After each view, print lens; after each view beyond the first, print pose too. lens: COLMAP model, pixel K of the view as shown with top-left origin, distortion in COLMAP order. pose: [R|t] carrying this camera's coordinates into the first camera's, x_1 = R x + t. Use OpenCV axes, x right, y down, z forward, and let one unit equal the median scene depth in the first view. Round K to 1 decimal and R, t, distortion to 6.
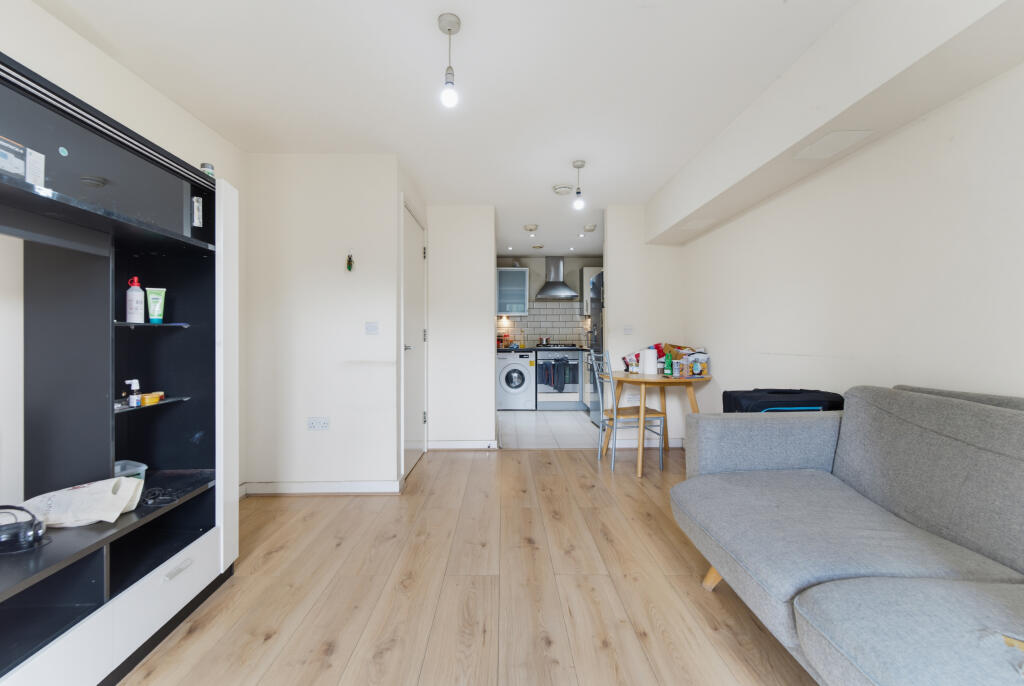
lens RADIAL K [[414.2, 0, 512.8], [0, 414.2, 335.9], [0, 0, 1]] dist [0.000479, 0.000026]
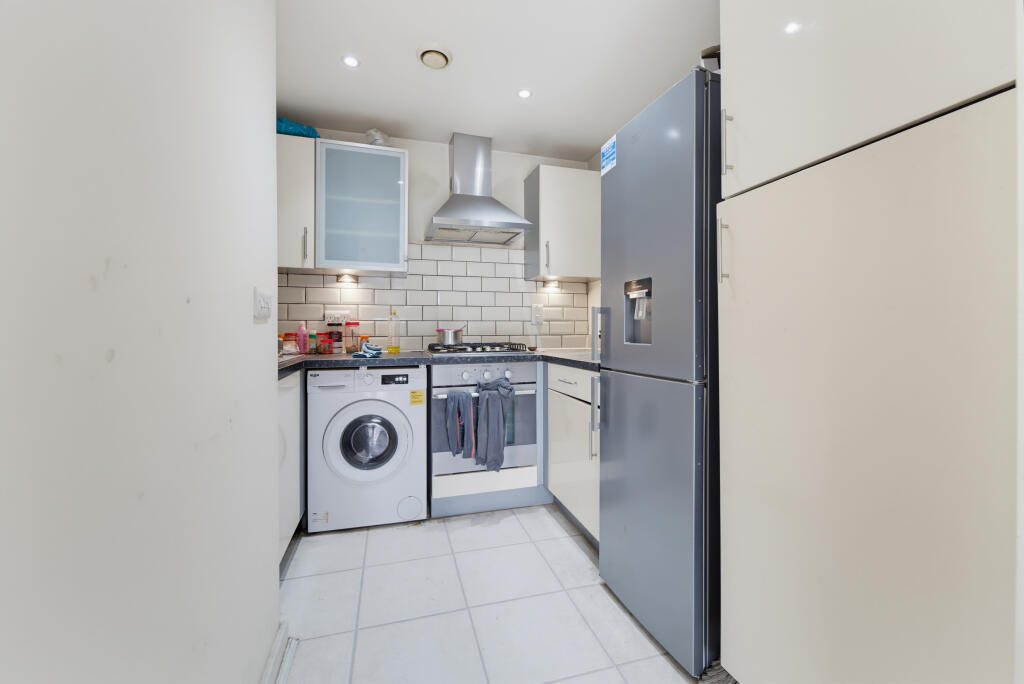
lens RADIAL K [[414.2, 0, 512.8], [0, 414.2, 334.9], [0, 0, 1]] dist [0.000479, 0.000026]
pose [[0.963344, -0.002996, 0.268252, 0.028973], [-0.001221, 0.999878, 0.015551, 0.004170], [-0.268266, -0.015309, 0.963223, 0.616487]]
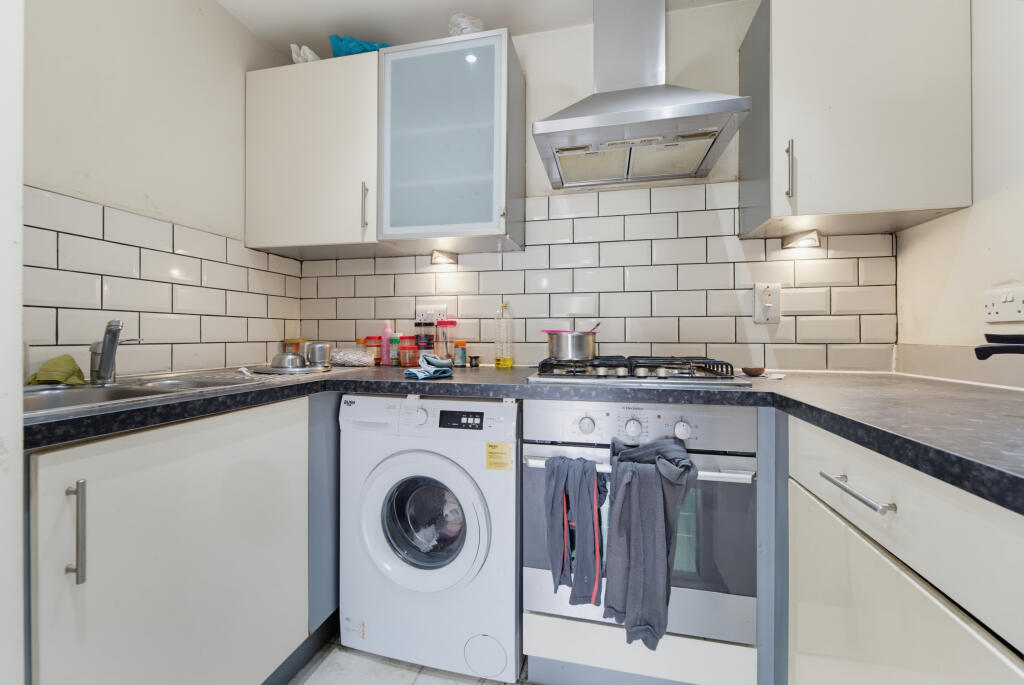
lens RADIAL K [[414.2, 0, 512.8], [0, 414.2, 335.4], [0, 0, 1]] dist [0.000479, 0.000026]
pose [[0.969303, 0.005257, -0.245813, 0.102126], [-0.003138, 0.999954, 0.009011, 0.005311], [0.245849, -0.007963, 0.969275, 0.803560]]
